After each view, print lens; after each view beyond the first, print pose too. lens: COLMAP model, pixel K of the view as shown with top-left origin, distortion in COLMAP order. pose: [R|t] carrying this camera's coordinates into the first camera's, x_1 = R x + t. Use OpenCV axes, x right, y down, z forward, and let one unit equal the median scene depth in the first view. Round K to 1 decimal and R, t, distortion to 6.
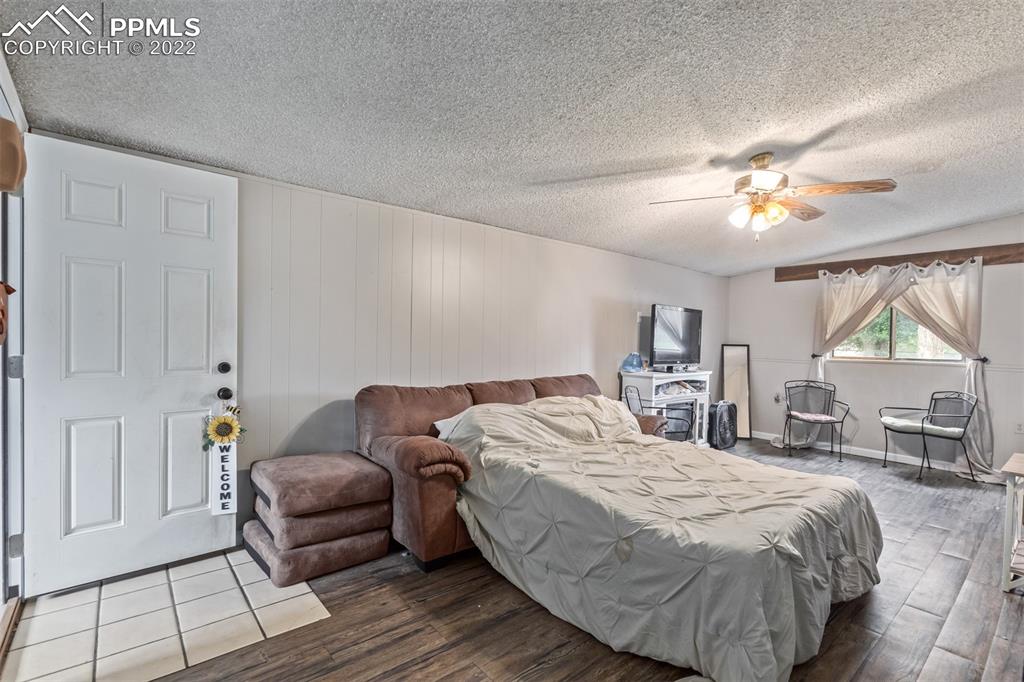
lens RADIAL K [[471.1, 0, 513.4], [0, 471.1, 344.1], [0, 0, 1]] dist [0.003726, -0.000182]
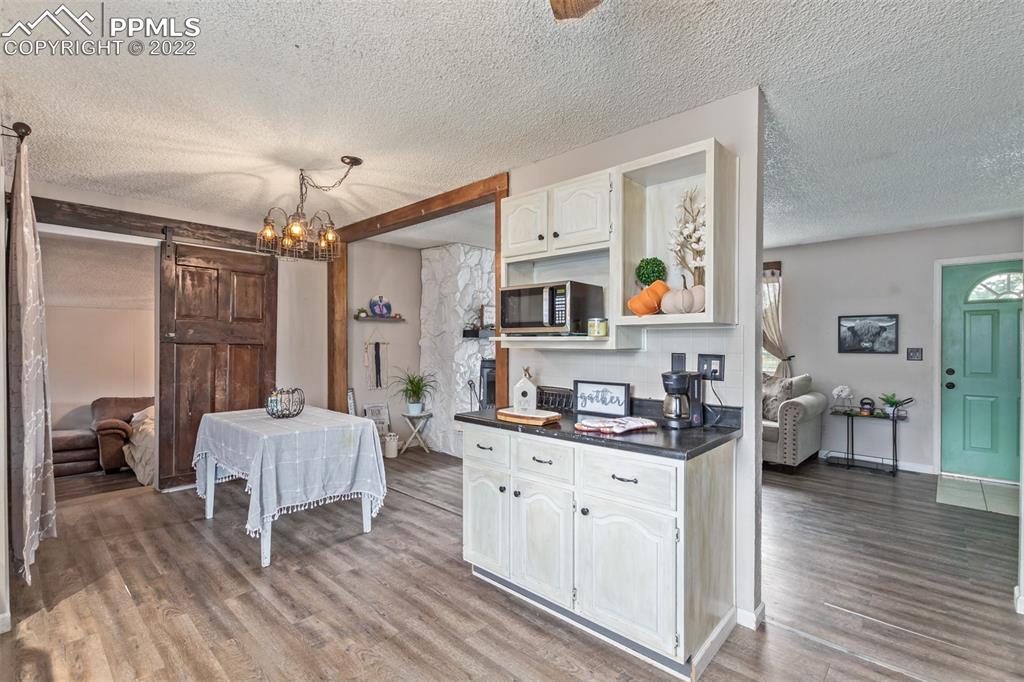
lens RADIAL K [[471.1, 0, 509.9], [0, 471.1, 343.7], [0, 0, 1]] dist [0.003726, -0.000182]
pose [[0.992683, -0.007646, 0.120508, 1.502048], [0.008025, 0.999964, -0.002657, -0.160204], [-0.120484, 0.003605, 0.992709, -1.581636]]
